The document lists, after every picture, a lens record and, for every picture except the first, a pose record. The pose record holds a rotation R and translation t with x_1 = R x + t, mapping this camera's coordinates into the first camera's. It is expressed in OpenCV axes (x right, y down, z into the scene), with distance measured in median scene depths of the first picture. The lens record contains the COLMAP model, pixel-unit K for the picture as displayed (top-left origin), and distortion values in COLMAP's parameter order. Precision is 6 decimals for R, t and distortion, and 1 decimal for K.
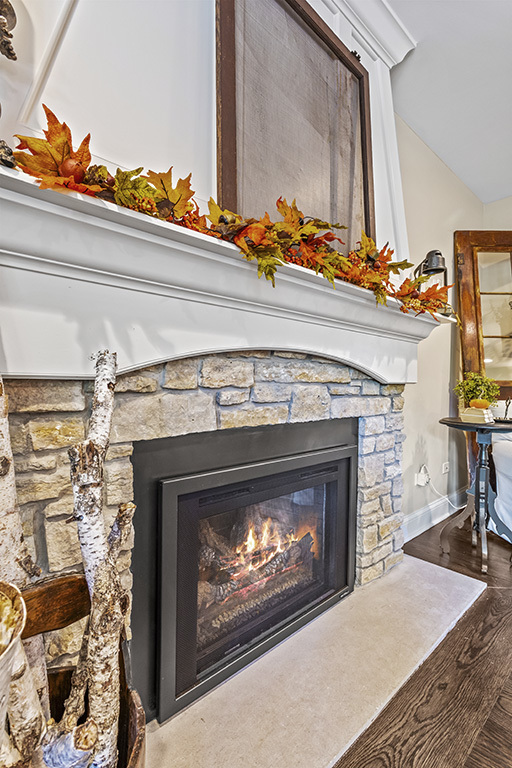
lens RADIAL K [[361.3, 0, 252.7], [0, 361.3, 386.7], [0, 0, 1]] dist [-0.002012, -0.000215]
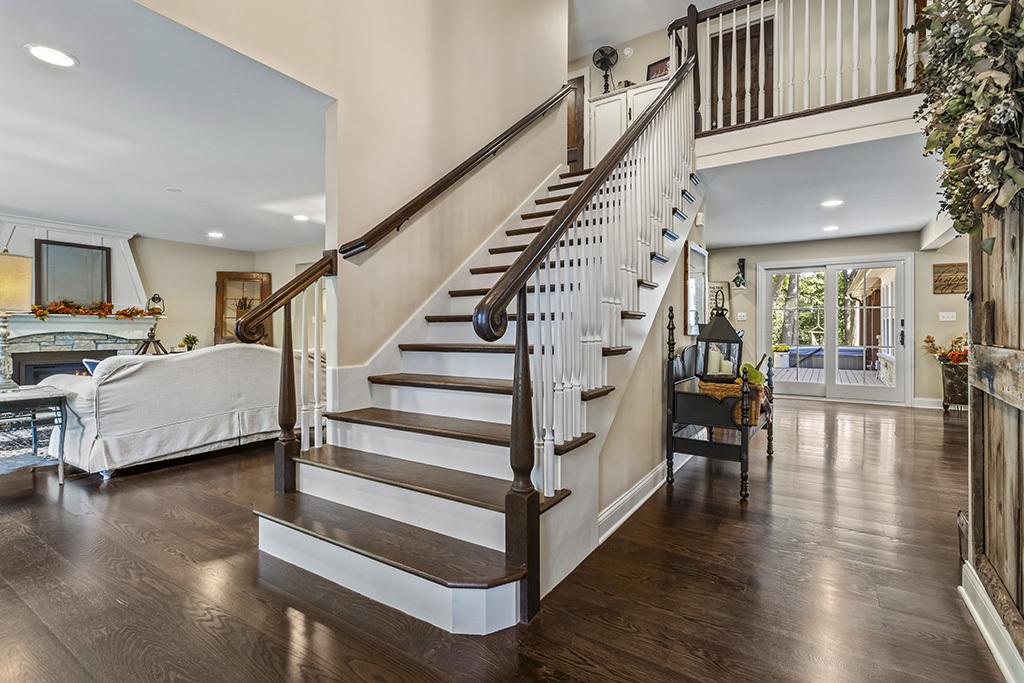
lens RADIAL K [[481.7, 0, 512.4], [0, 481.7, 335.4], [0, 0, 1]] dist [-0.002012, -0.000215]
pose [[0.966886, -0.005275, 0.255155, 2.287339], [0.004307, 0.999981, 0.004351, -0.044126], [-0.255173, -0.003108, 0.966890, -3.514135]]
